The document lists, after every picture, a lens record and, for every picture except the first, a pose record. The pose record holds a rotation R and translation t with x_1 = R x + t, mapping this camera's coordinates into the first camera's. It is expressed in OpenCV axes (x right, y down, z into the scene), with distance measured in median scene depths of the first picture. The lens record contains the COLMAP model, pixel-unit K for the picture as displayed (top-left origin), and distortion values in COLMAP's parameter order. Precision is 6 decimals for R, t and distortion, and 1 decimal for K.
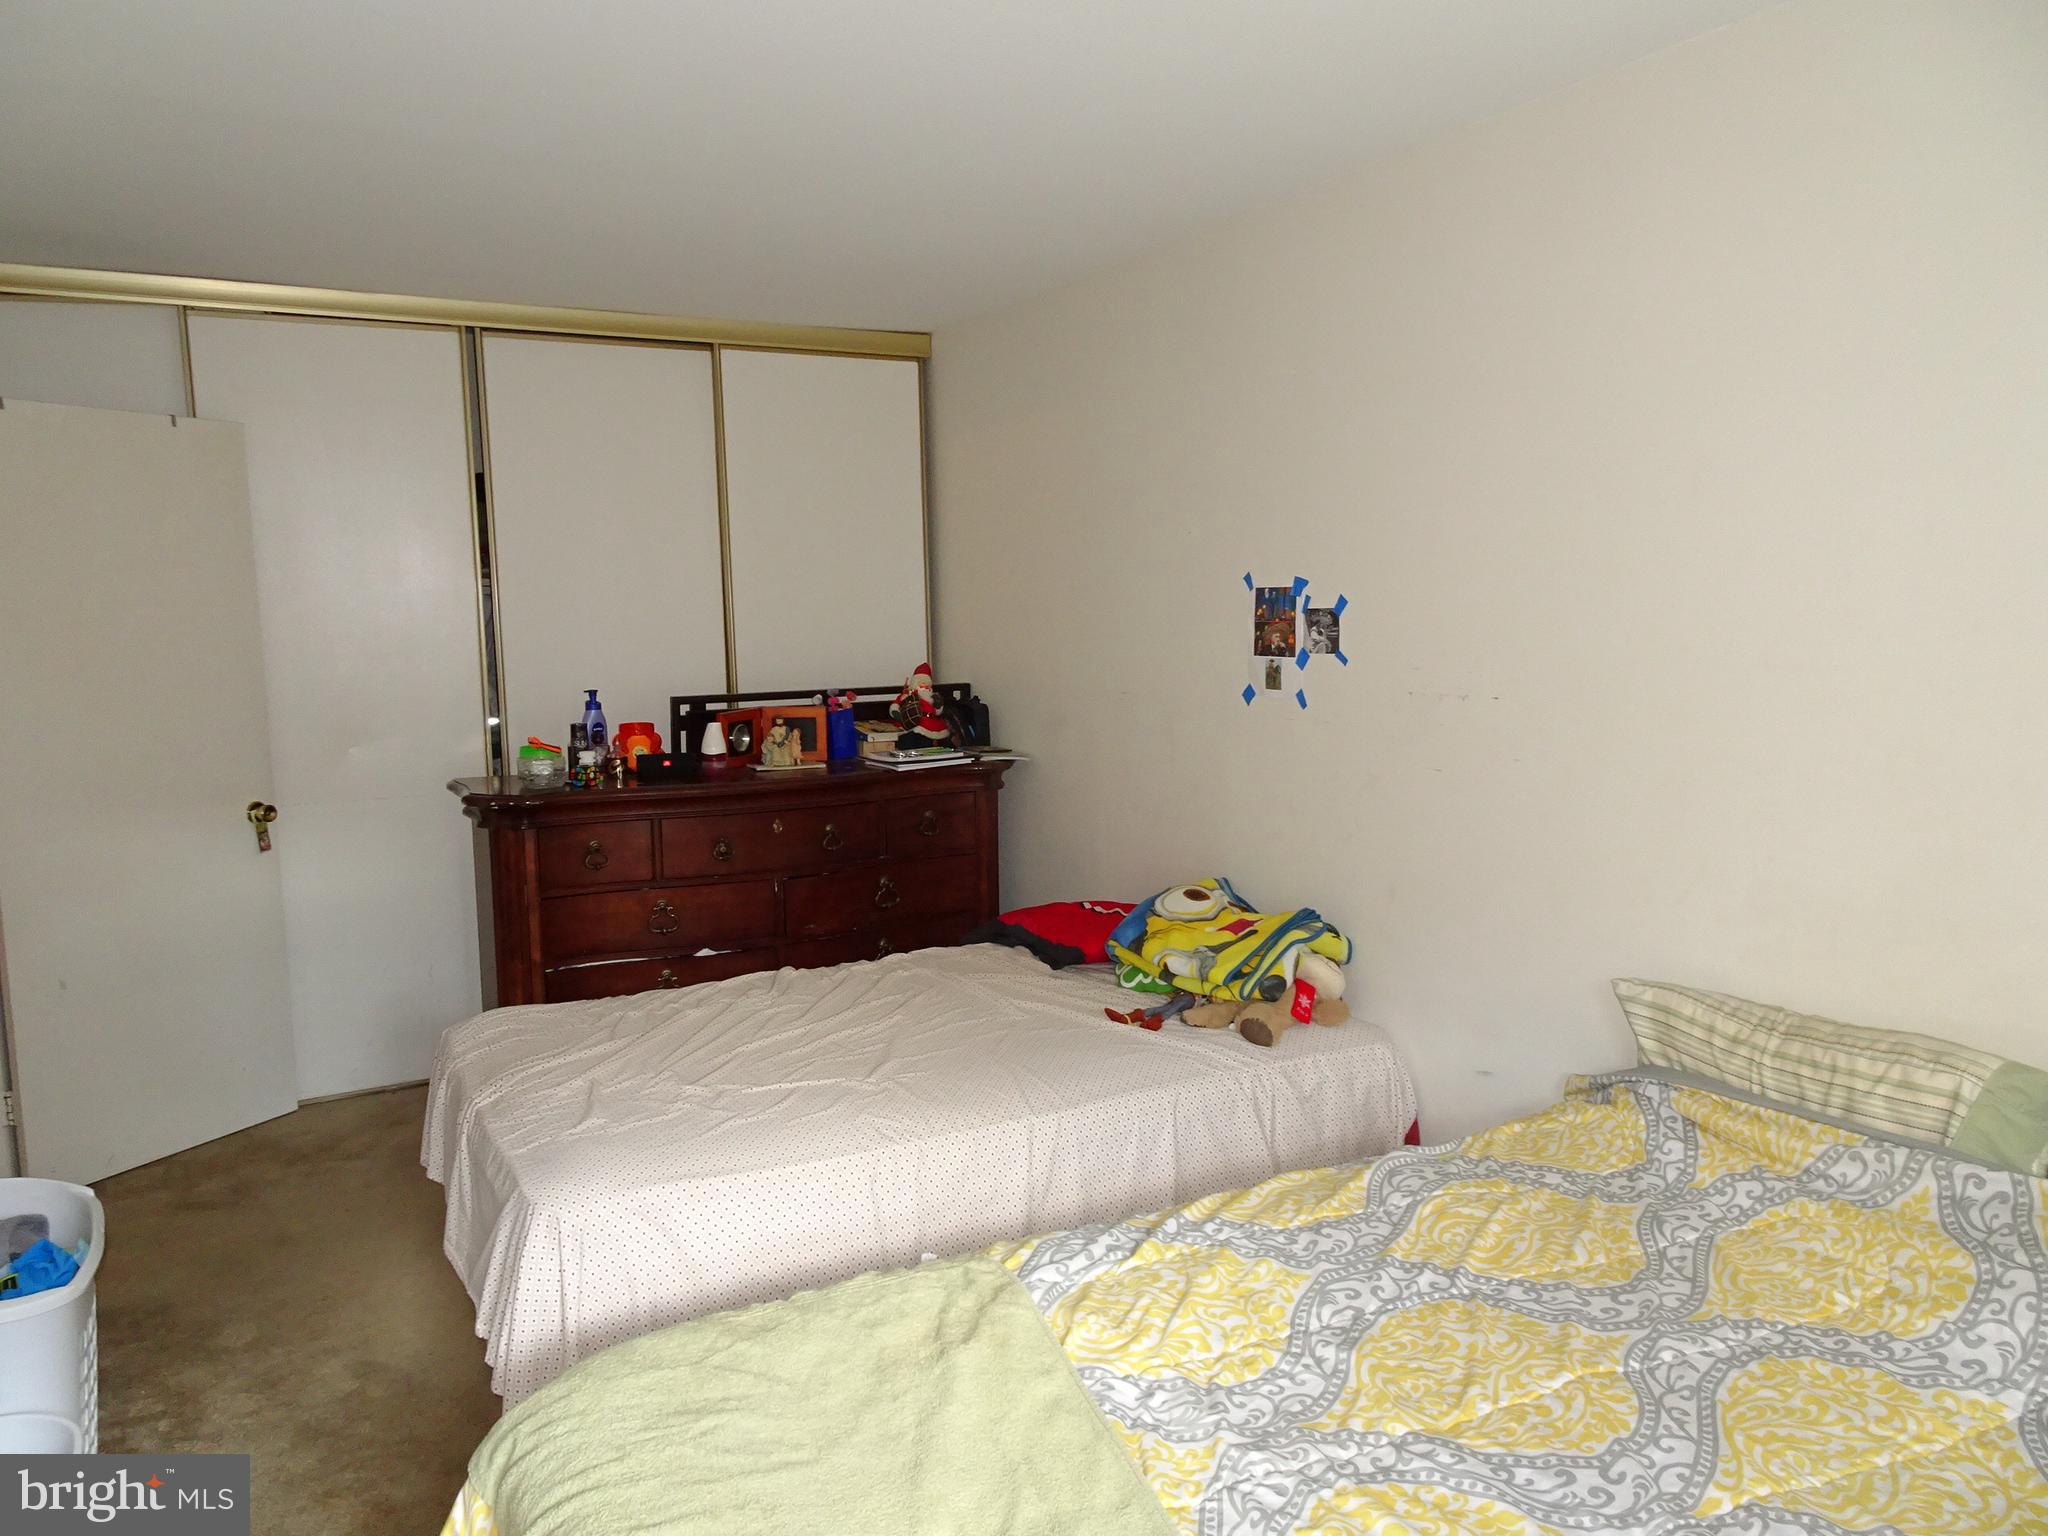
lens RADIAL K [[1449.7, 0, 1025.0], [0, 1449.7, 763.1], [0, 0, 1]] dist [-0.000029, 0.003329]
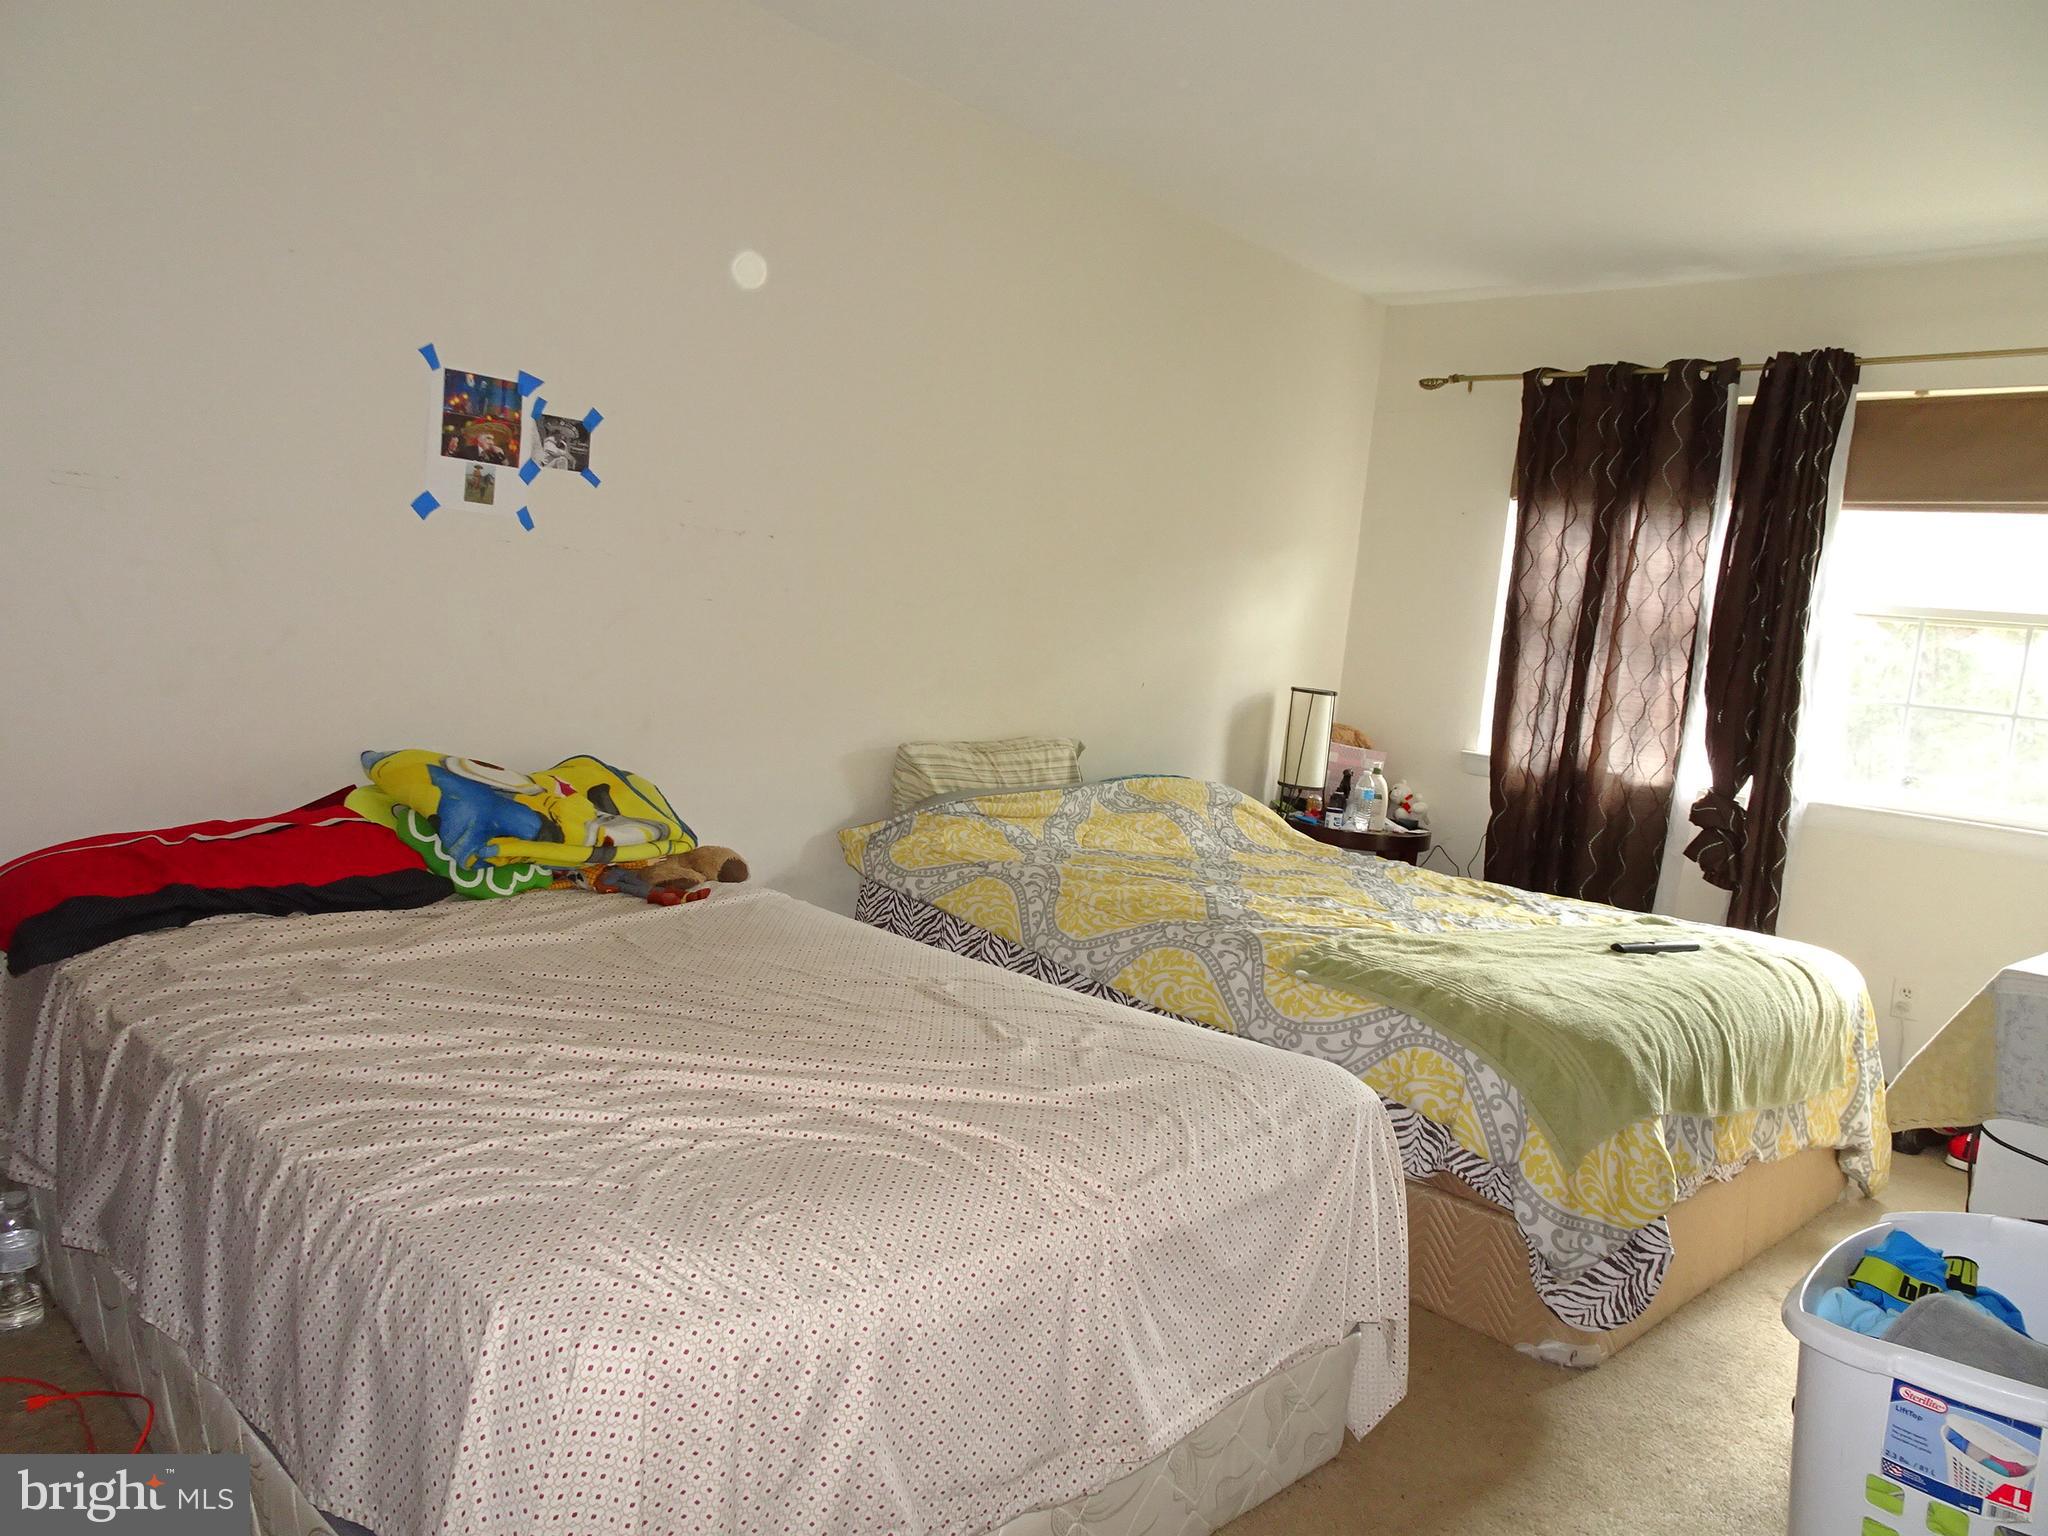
lens RADIAL K [[1449.7, 0, 1023.3], [0, 1449.7, 775.0], [0, 0, 1]] dist [-0.000029, 0.003329]
pose [[-0.309687, -0.112551, 0.944154, -0.724074], [0.011408, 0.992458, 0.122051, 0.004826], [-0.950770, 0.048569, -0.306067, 0.989913]]
